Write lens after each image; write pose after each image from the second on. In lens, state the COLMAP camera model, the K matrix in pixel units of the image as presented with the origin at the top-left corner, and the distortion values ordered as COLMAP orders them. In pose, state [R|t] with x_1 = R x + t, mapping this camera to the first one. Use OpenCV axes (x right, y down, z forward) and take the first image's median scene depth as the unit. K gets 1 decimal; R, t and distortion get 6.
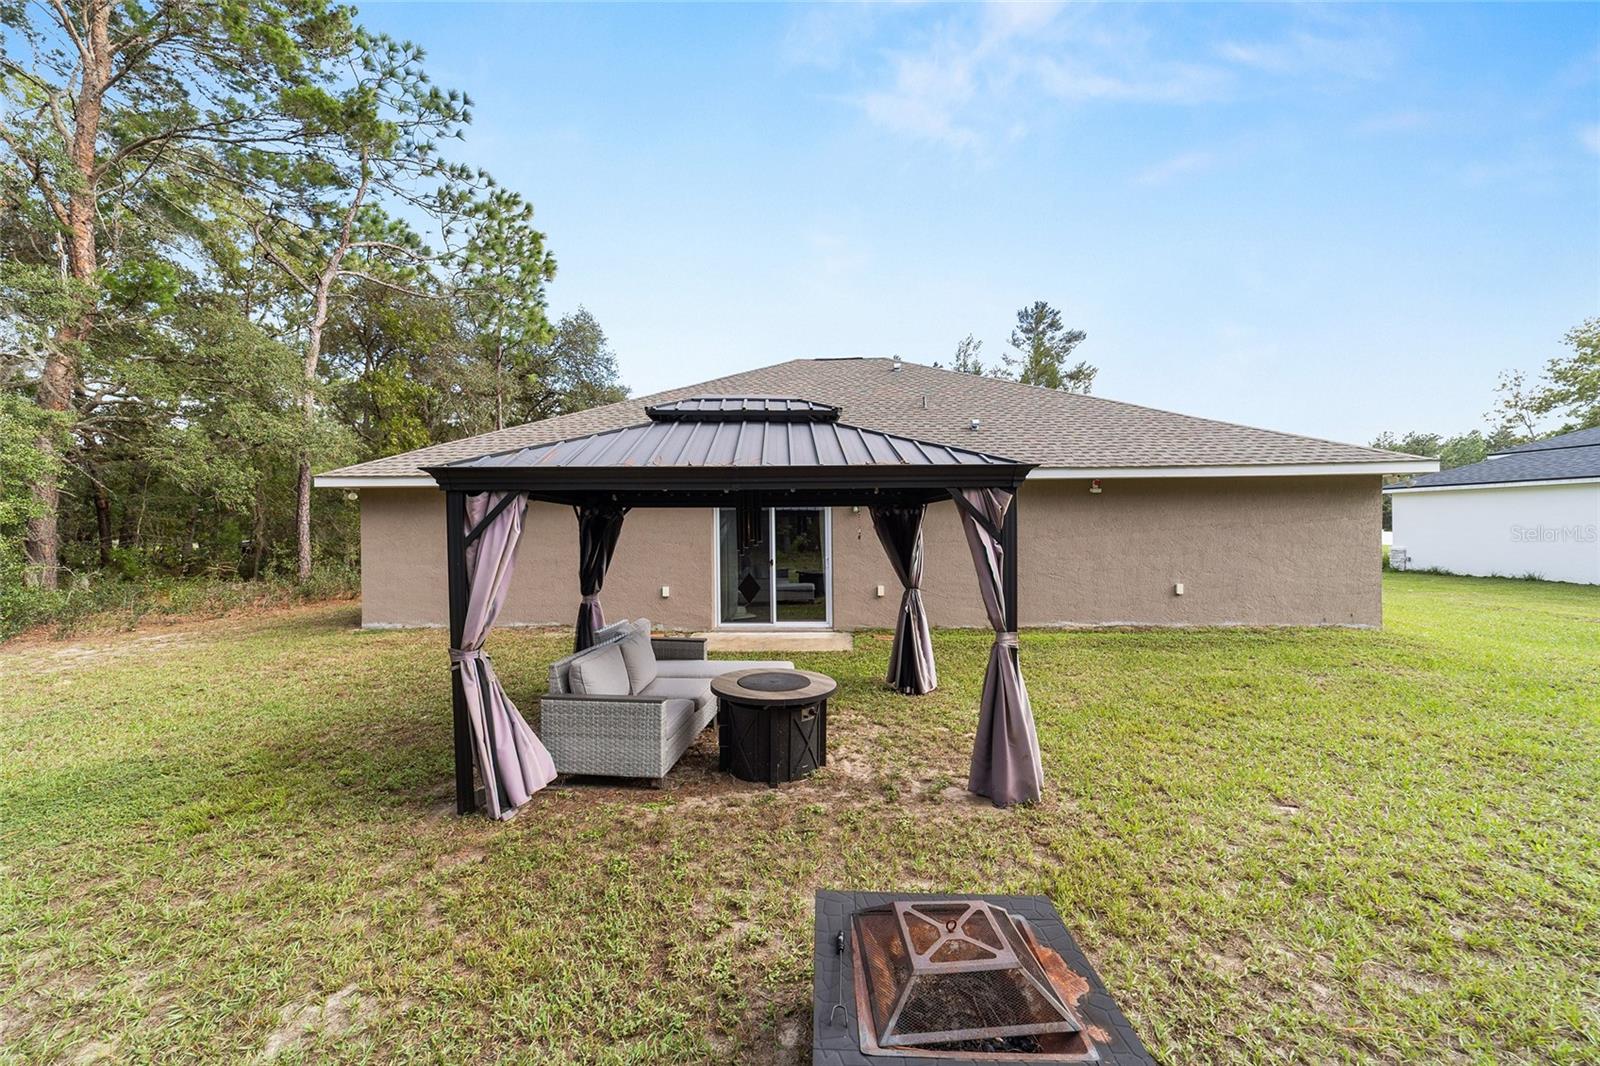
lens RADIAL K [[689.0, 0, 800.0], [0, 689.0, 533.0], [0, 0, 1]] dist [-0.041251, 0.024454]
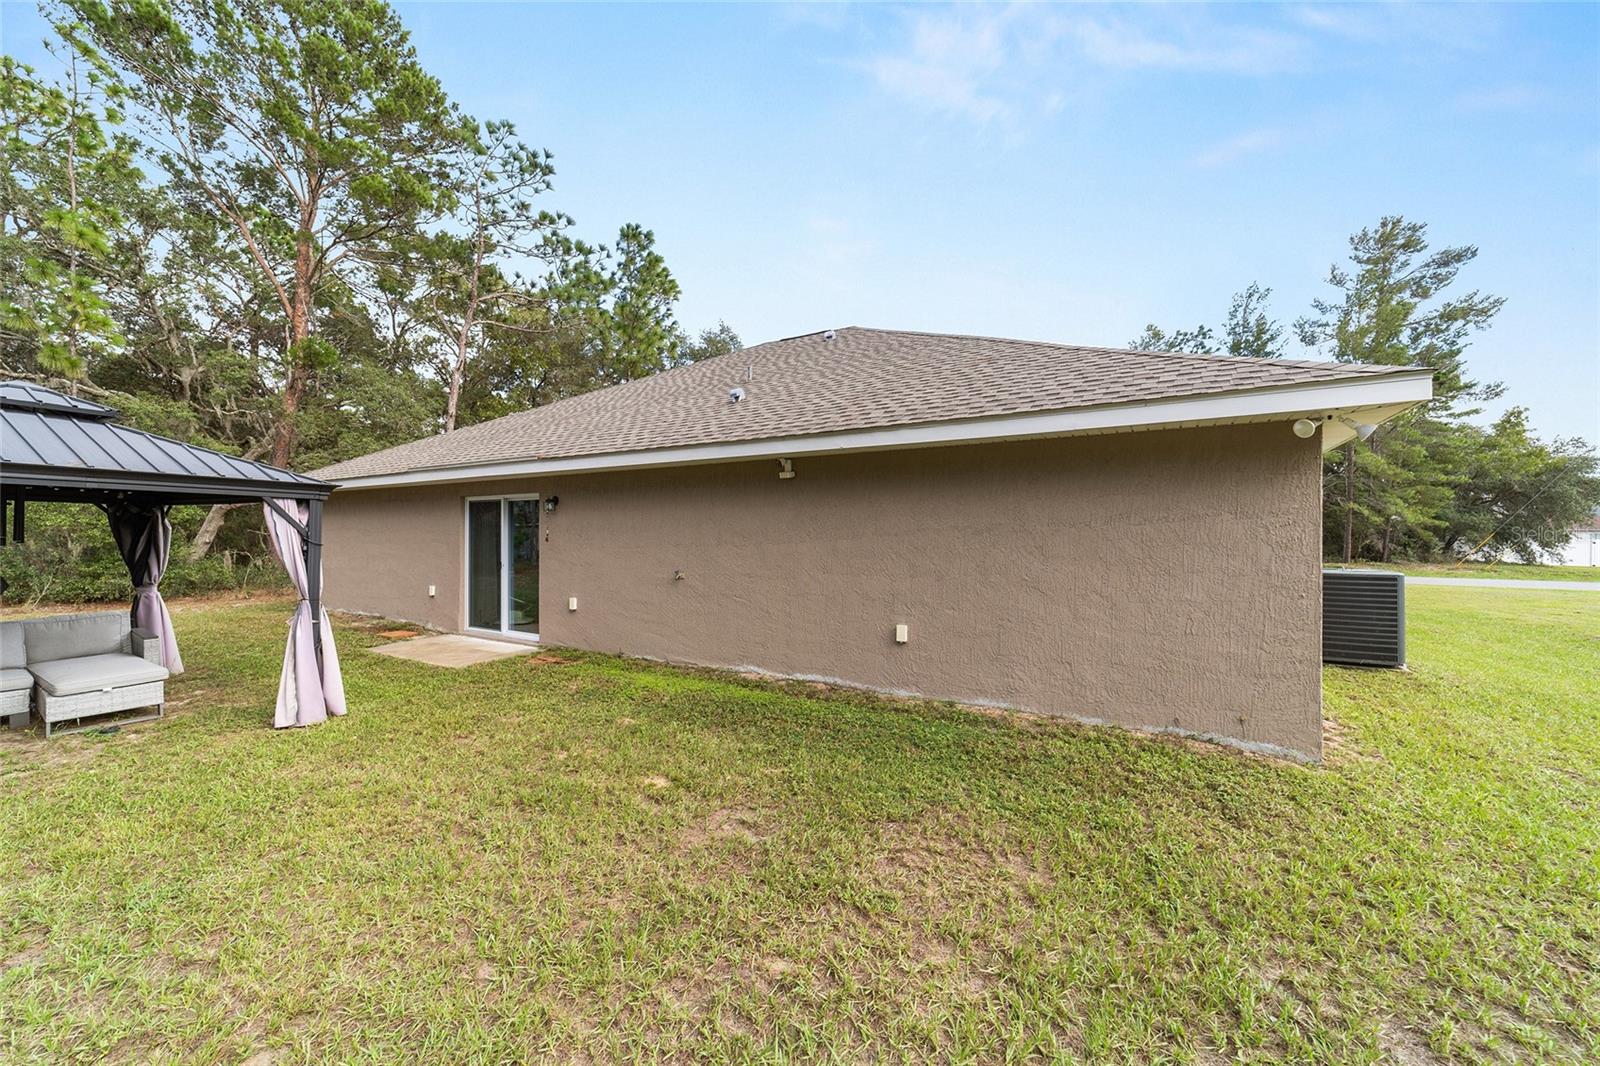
lens RADIAL K [[689.0, 0, 800.0], [0, 689.0, 533.0], [0, 0, 1]] dist [-0.041251, 0.024454]
pose [[0.854594, 0.010660, -0.519187, 0.521600], [-0.018435, 0.999782, -0.009818, 0.000507], [0.518969, 0.017962, 0.854604, 0.283572]]
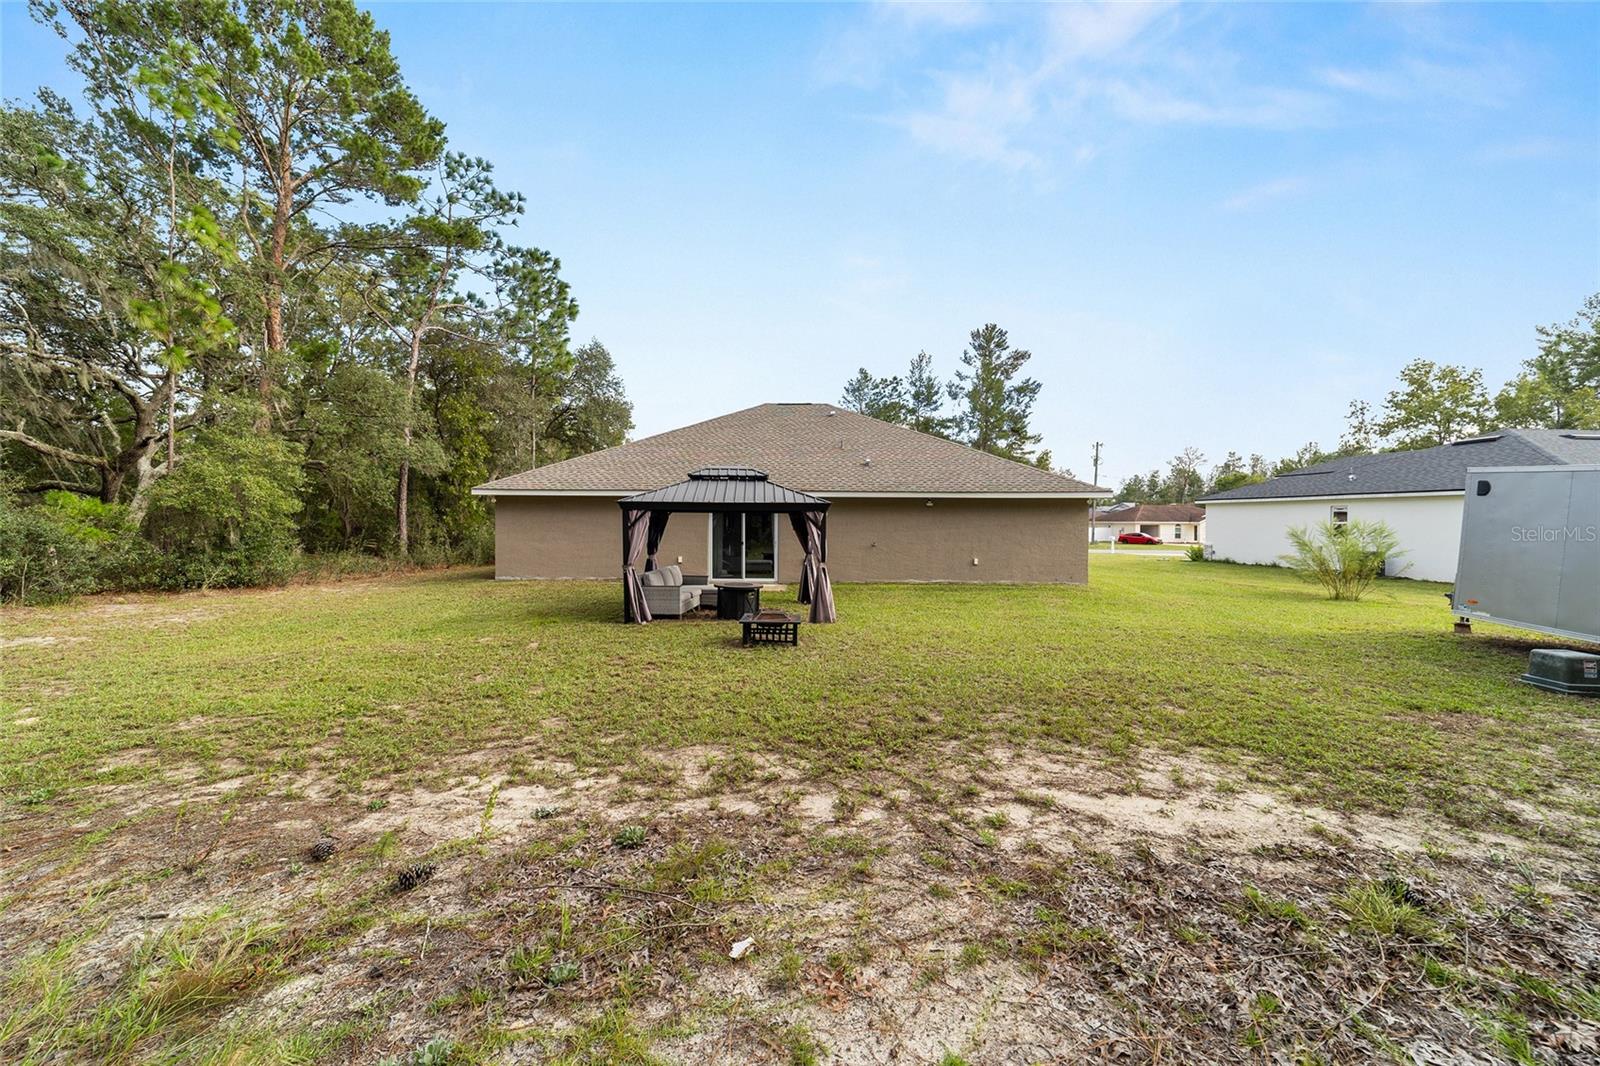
lens RADIAL K [[725.3, 0, 800.0], [0, 725.3, 533.0], [0, 0, 1]] dist [-0.000110, 0.029590]
pose [[0.999605, 0.014879, 0.023852, 0.036090], [-0.015102, 0.999844, 0.009191, -0.000615], [-0.023711, -0.009548, 0.999673, -0.499591]]
